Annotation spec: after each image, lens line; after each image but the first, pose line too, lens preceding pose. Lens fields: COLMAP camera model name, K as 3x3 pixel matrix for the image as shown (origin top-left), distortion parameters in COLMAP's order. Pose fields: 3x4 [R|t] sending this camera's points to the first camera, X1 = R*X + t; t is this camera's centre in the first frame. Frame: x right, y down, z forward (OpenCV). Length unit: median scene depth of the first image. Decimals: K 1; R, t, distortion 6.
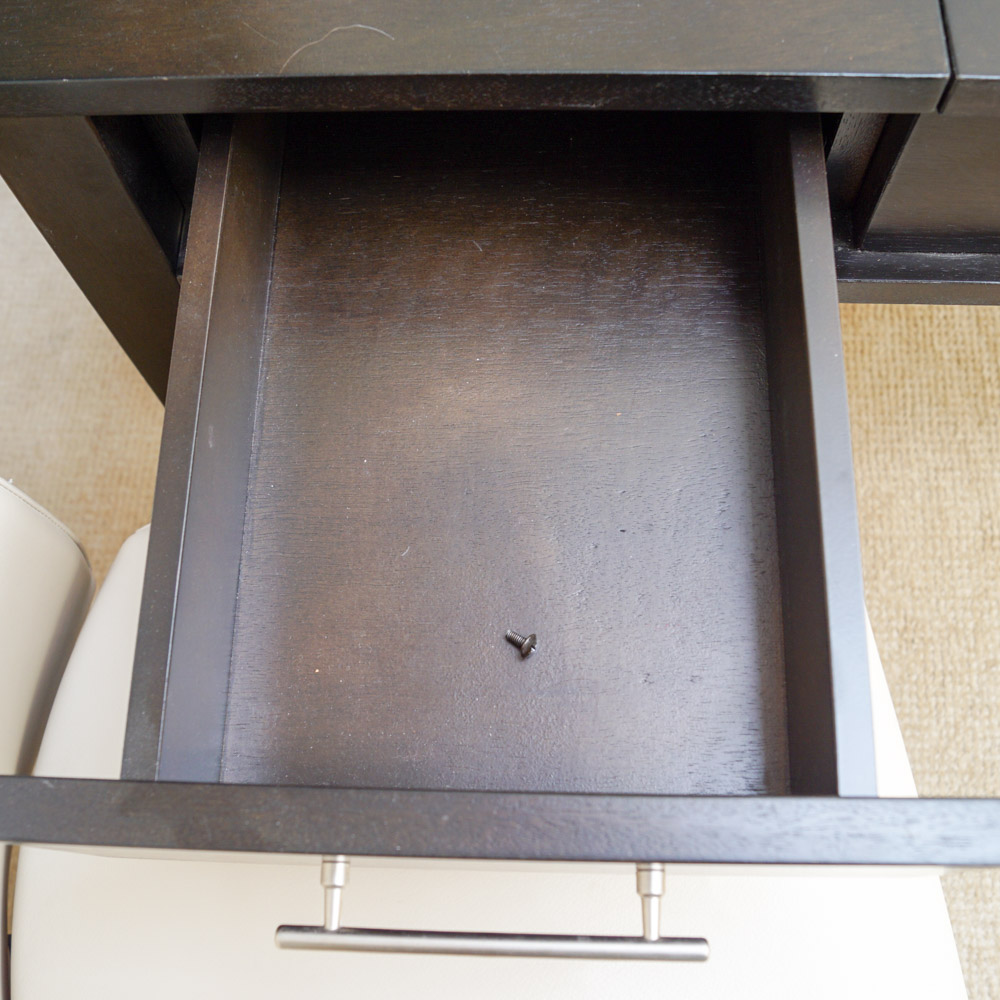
lens RADIAL K [[1149.5, 0, 482.8], [0, 1149.5, 517.1], [0, 0, 1]] dist [-0.089553, 0.016011]
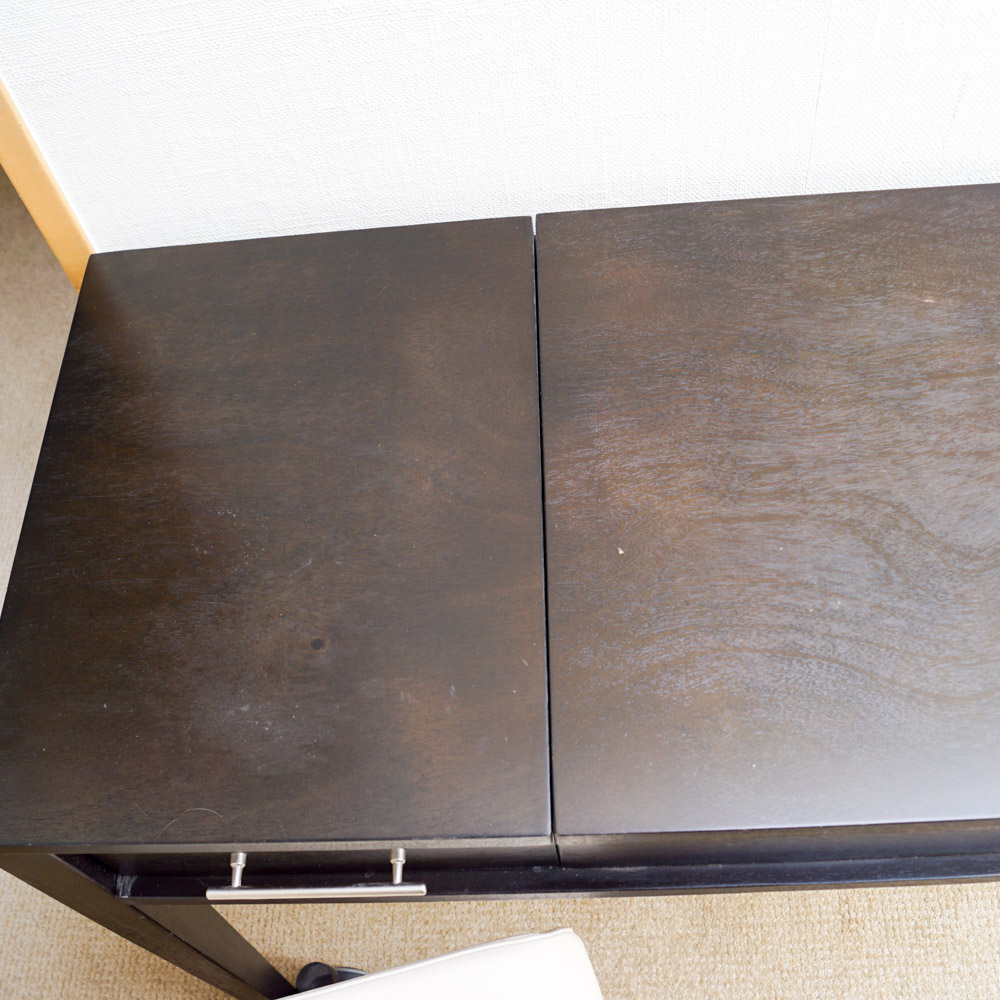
lens RADIAL K [[1149.5, 0, 482.8], [0, 1149.5, 517.1], [0, 0, 1]] dist [-0.089553, 0.016011]
pose [[0.998341, -0.050230, -0.028149, 0.127167], [0.043275, 0.977034, -0.208643, -0.164877], [0.037983, 0.207078, 0.977587, -0.243470]]
